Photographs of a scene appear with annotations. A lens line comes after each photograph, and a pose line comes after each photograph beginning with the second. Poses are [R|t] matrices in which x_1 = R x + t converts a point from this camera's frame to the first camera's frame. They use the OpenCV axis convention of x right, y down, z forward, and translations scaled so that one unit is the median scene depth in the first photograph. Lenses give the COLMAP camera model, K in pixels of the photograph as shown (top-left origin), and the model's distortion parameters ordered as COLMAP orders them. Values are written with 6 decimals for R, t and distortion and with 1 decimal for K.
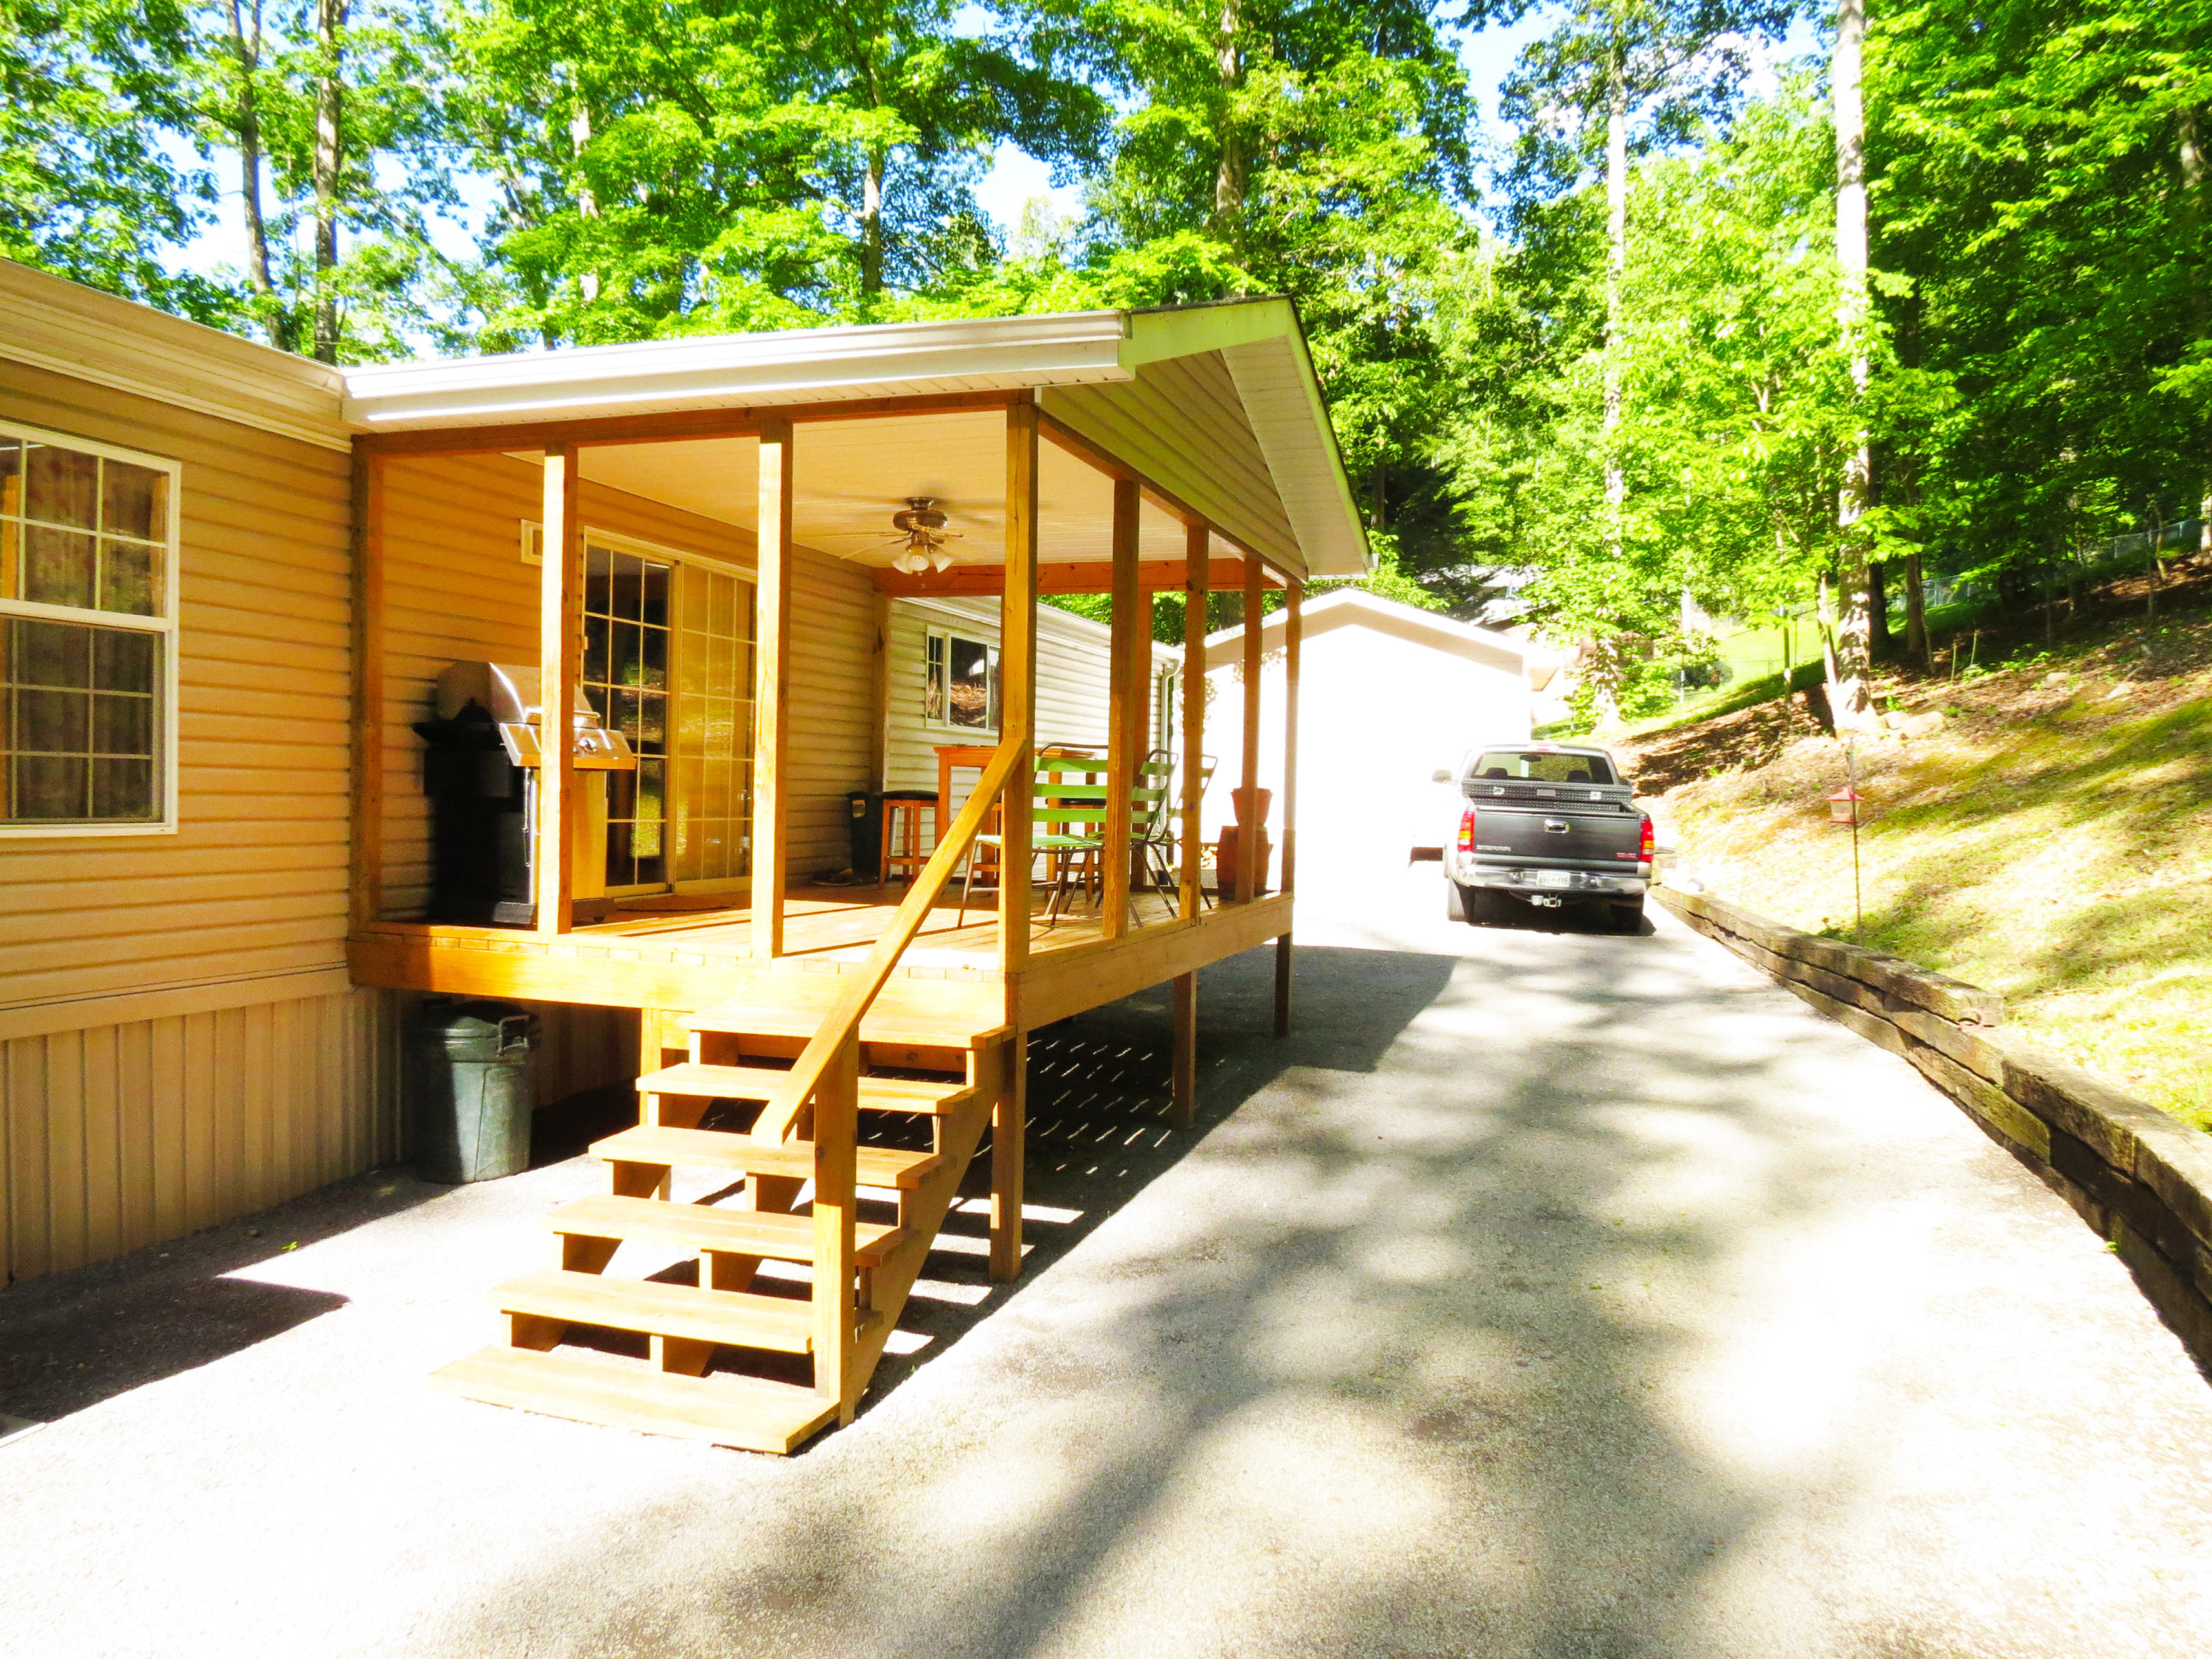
lens RADIAL K [[1574.4, 0, 1107.2], [0, 1574.4, 838.5], [0, 0, 1]] dist [-0.037259, 0.021153]
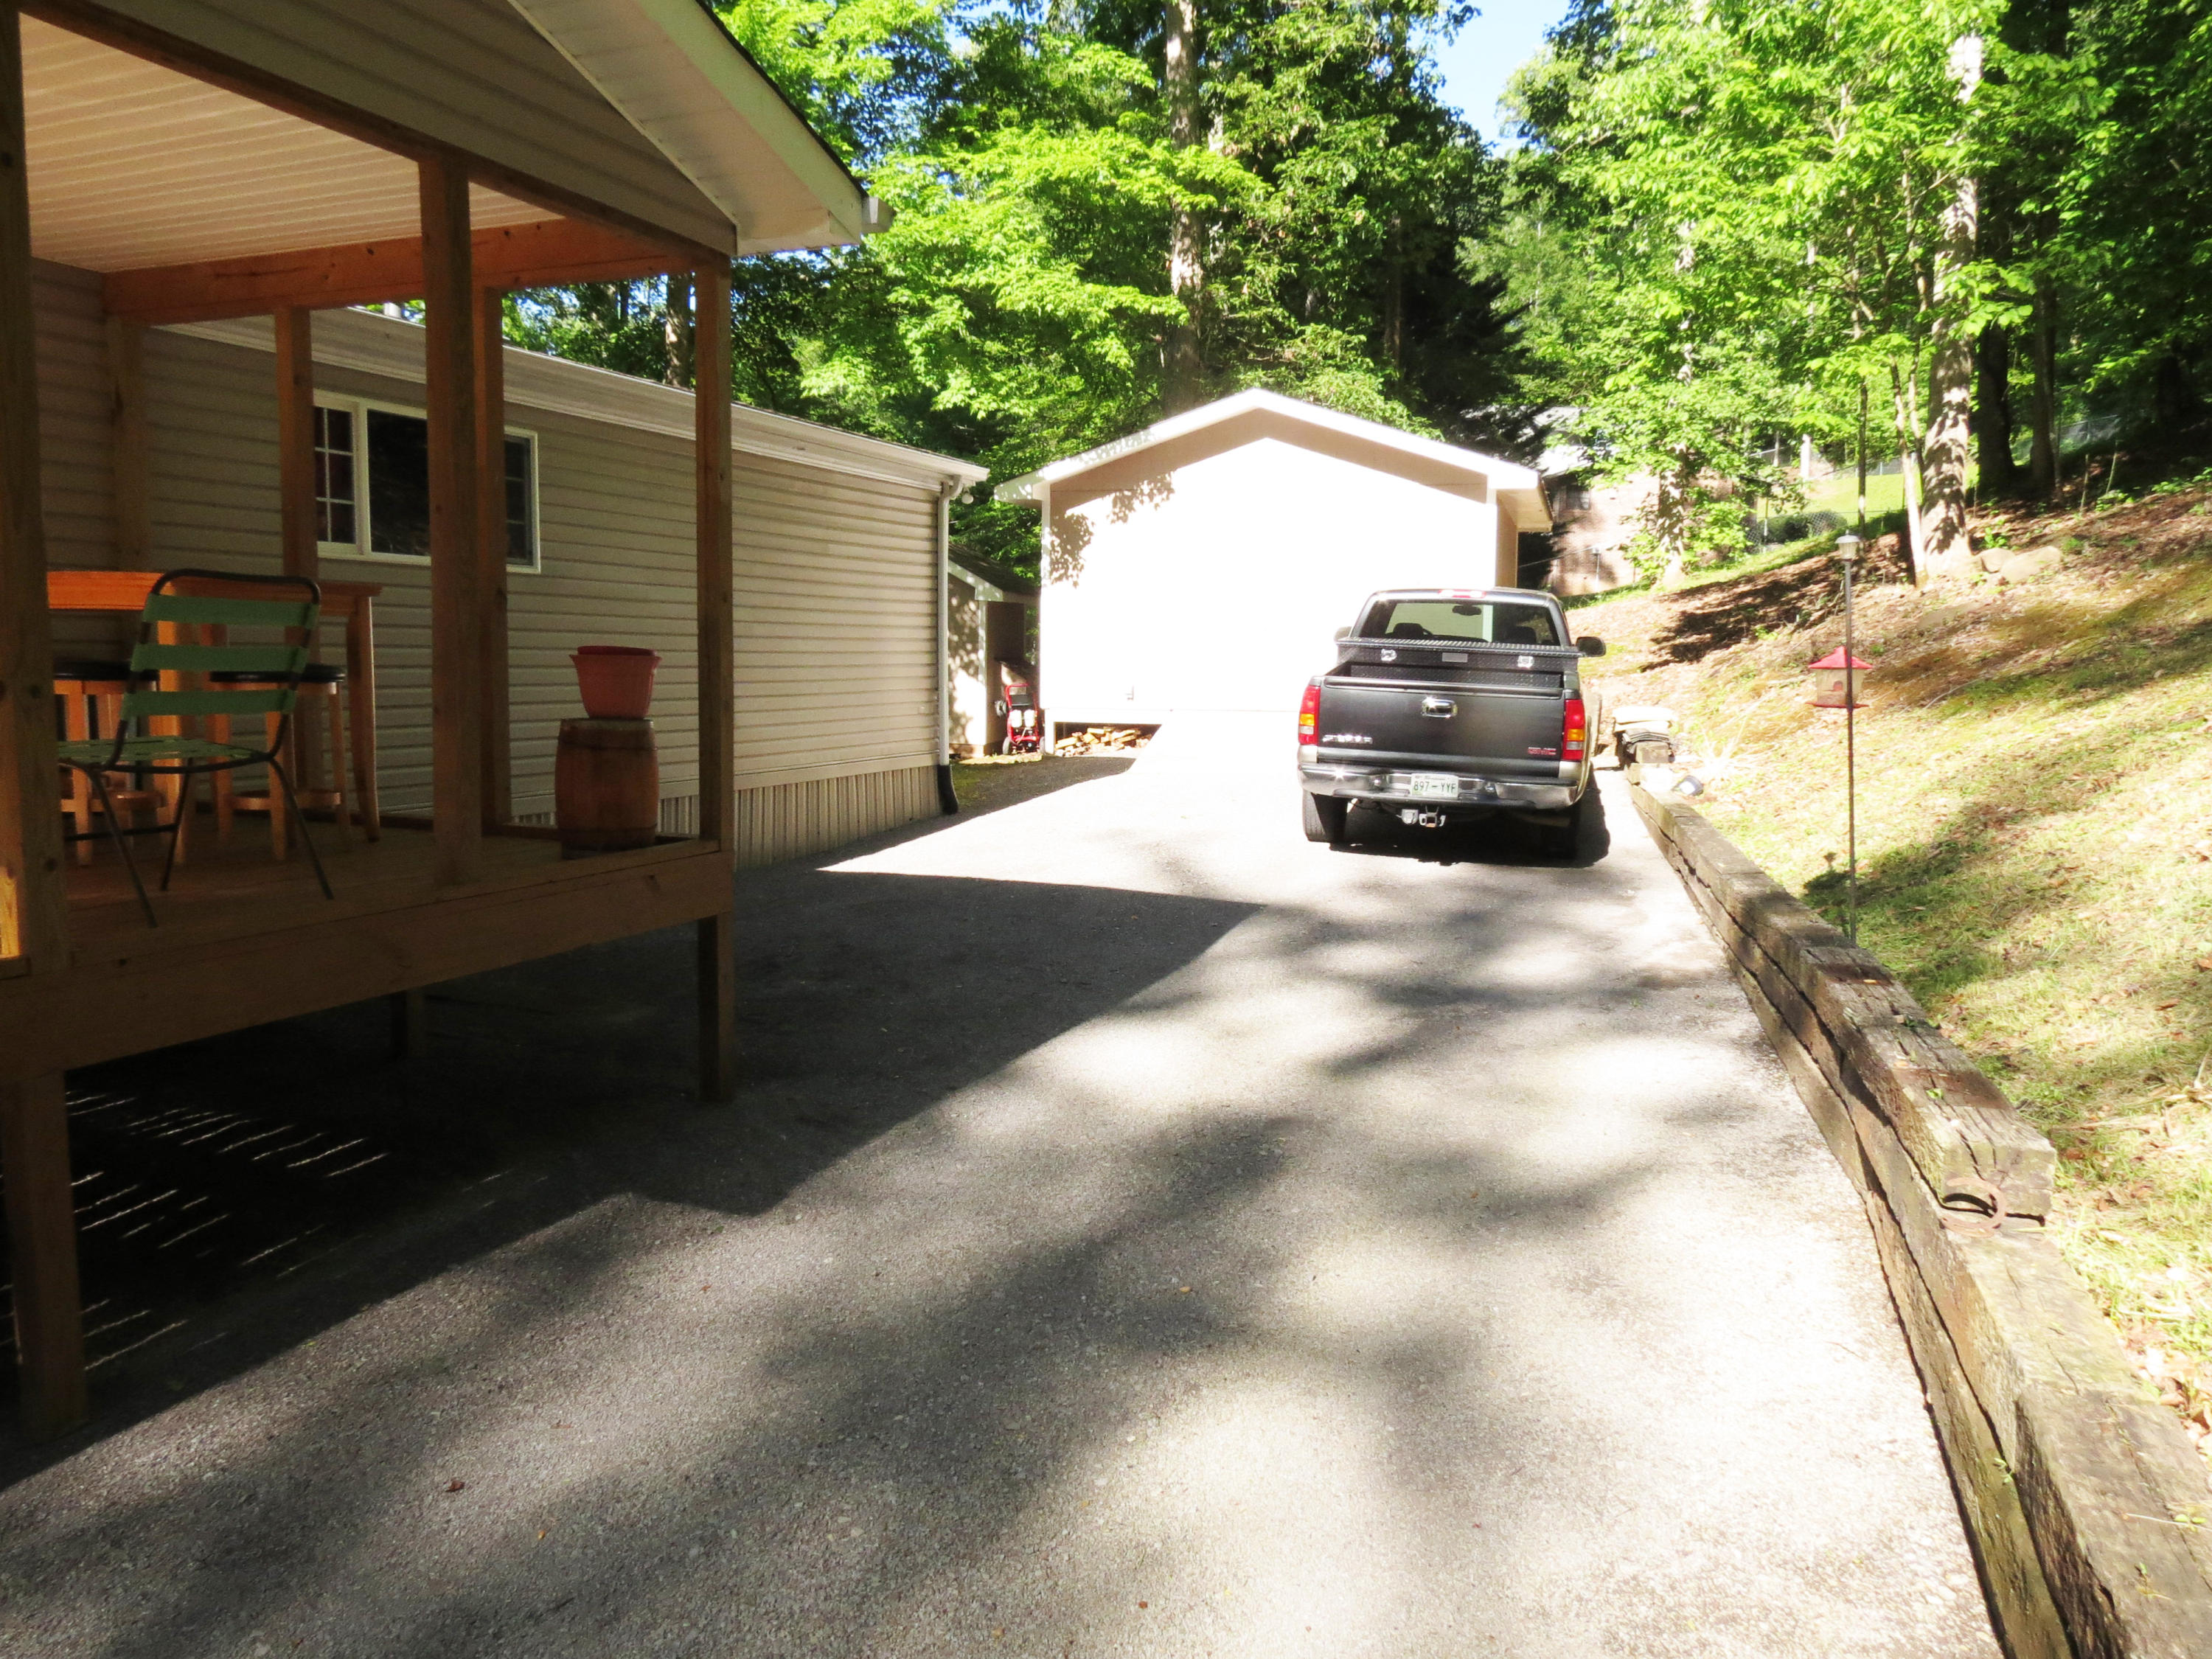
lens RADIAL K [[1574.4, 0, 1112.8], [0, 1574.4, 807.0], [0, 0, 1]] dist [-0.037259, 0.021153]
pose [[0.997495, 0.003930, -0.070631, 0.142756], [0.000500, 0.998038, 0.062602, -0.005397], [0.070738, -0.062481, 0.995536, 0.232813]]
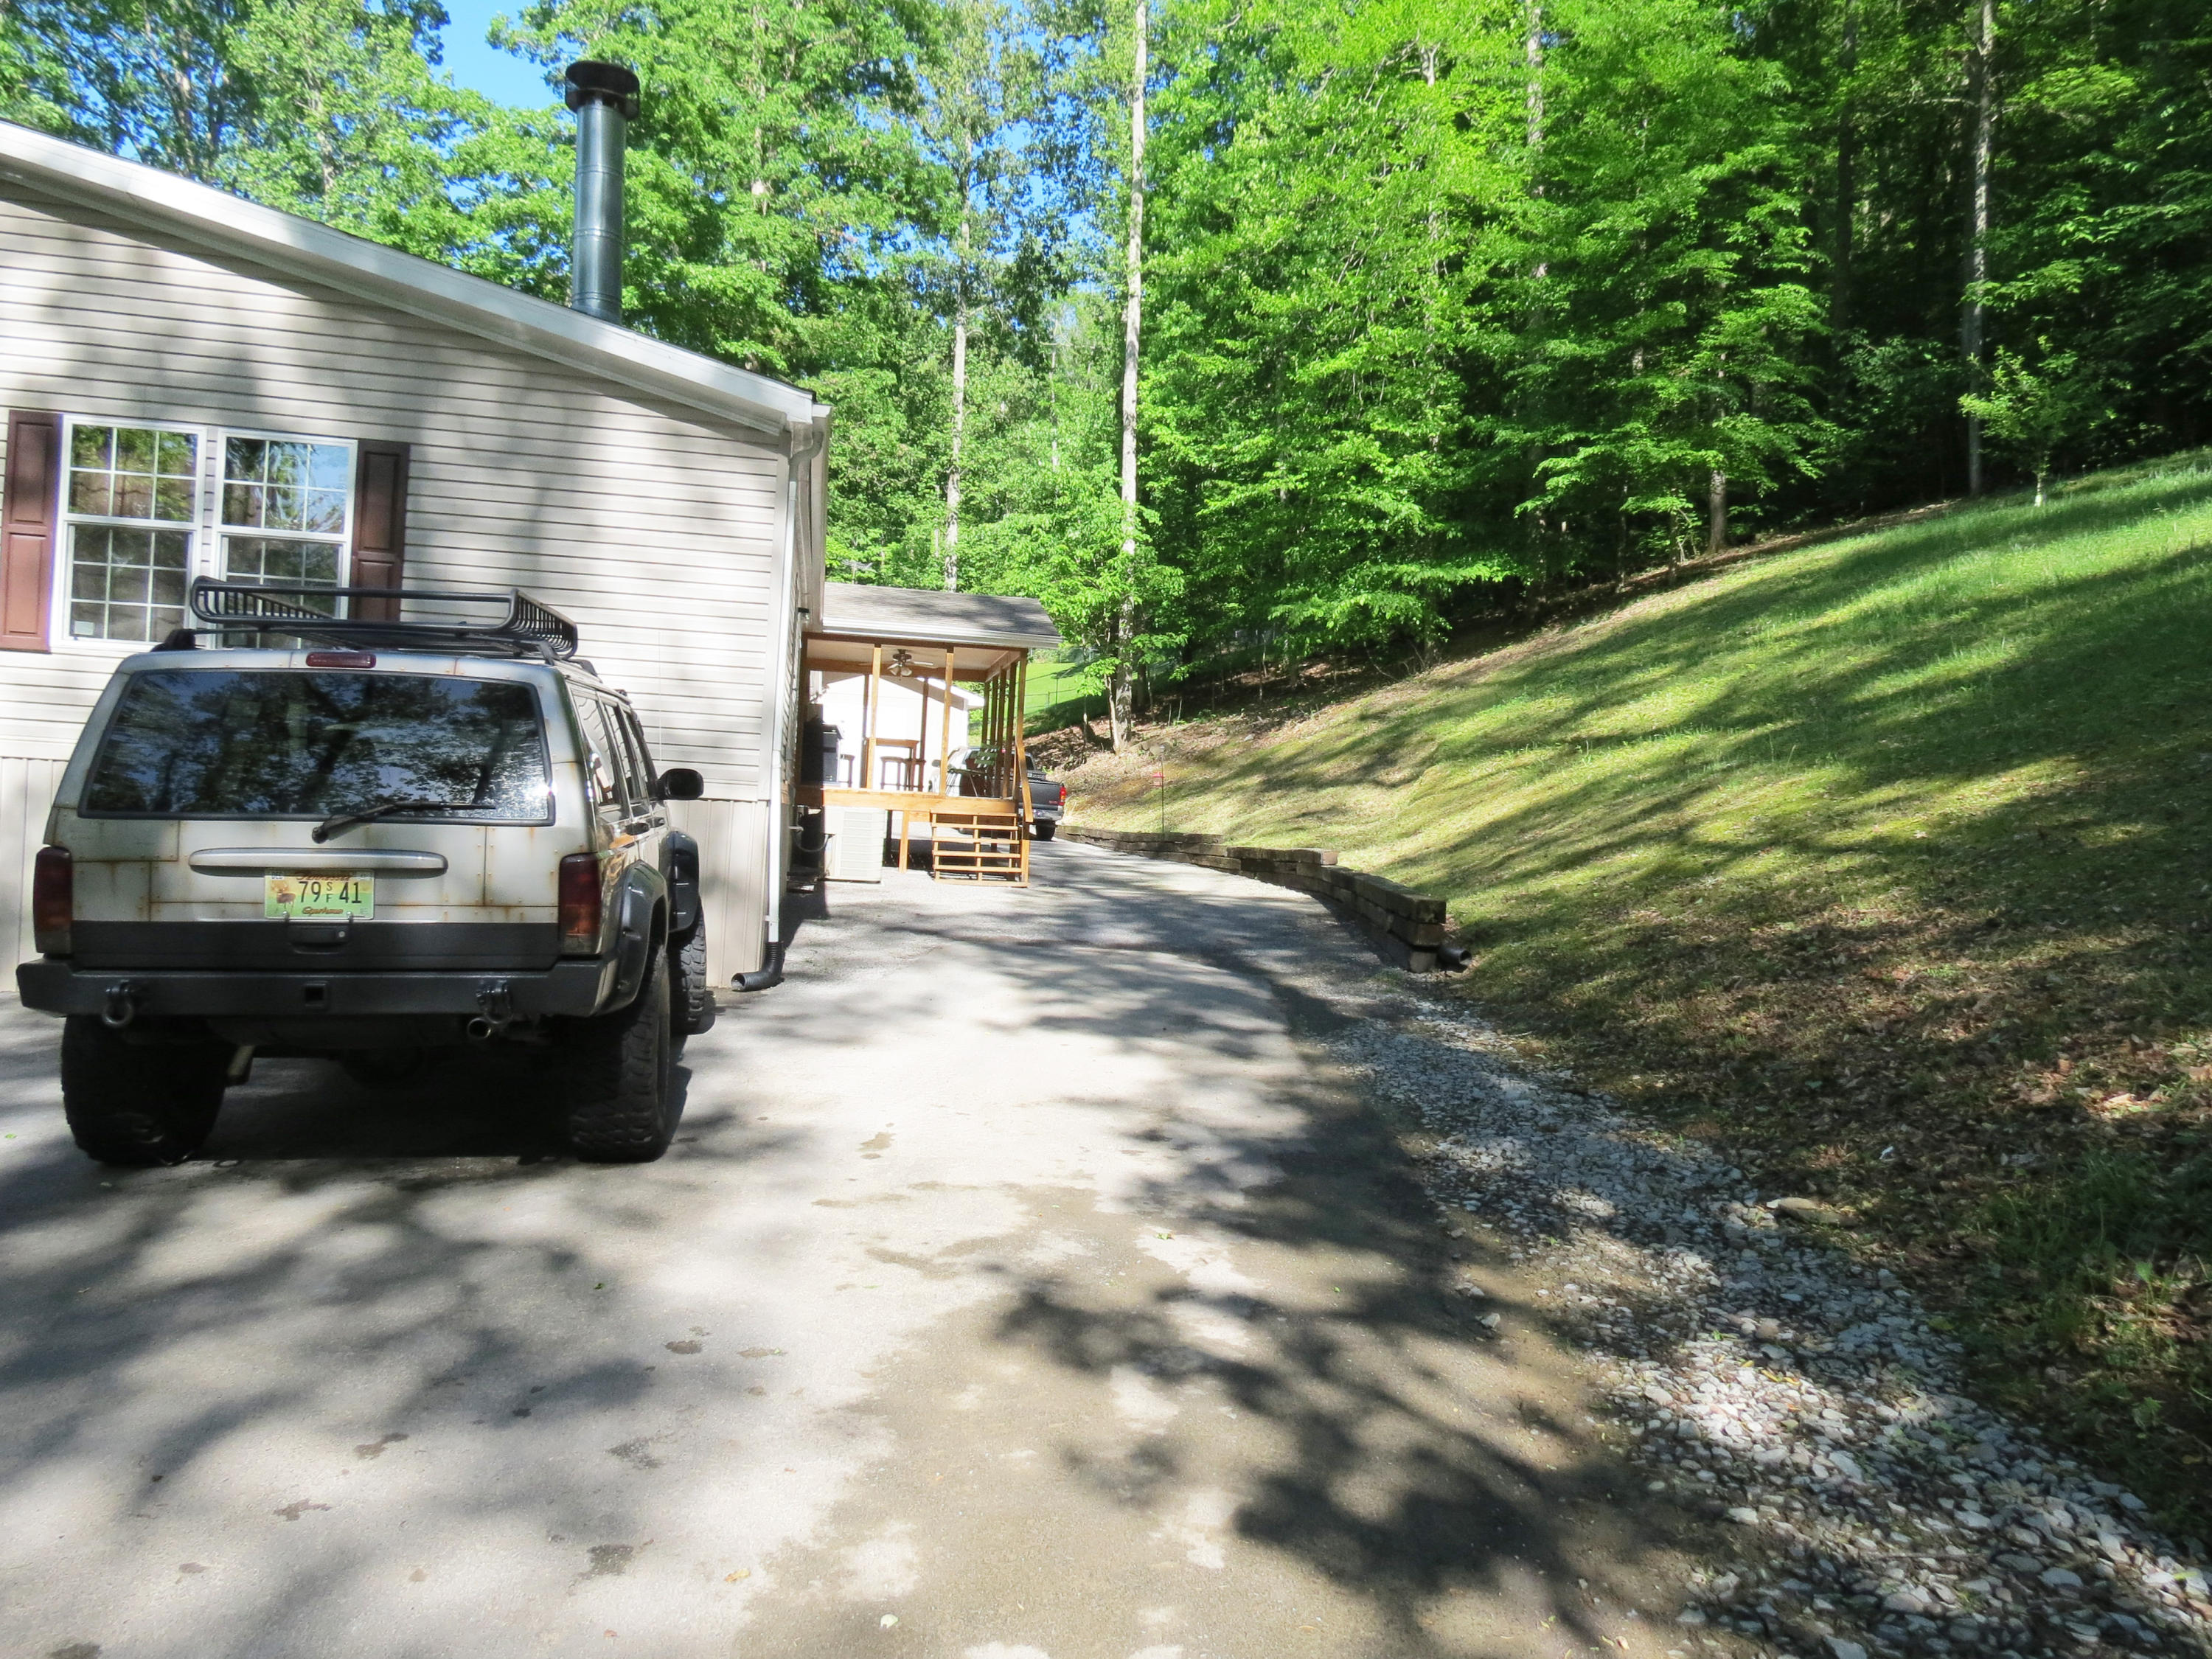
lens RADIAL K [[1574.4, 0, 1107.8], [0, 1574.4, 828.2], [0, 0, 1]] dist [-0.037259, 0.021153]
pose [[0.875386, 0.030120, 0.482485, -0.474848], [-0.025477, 0.999545, -0.016174, 0.058783], [-0.482753, 0.001867, 0.875755, -0.681441]]
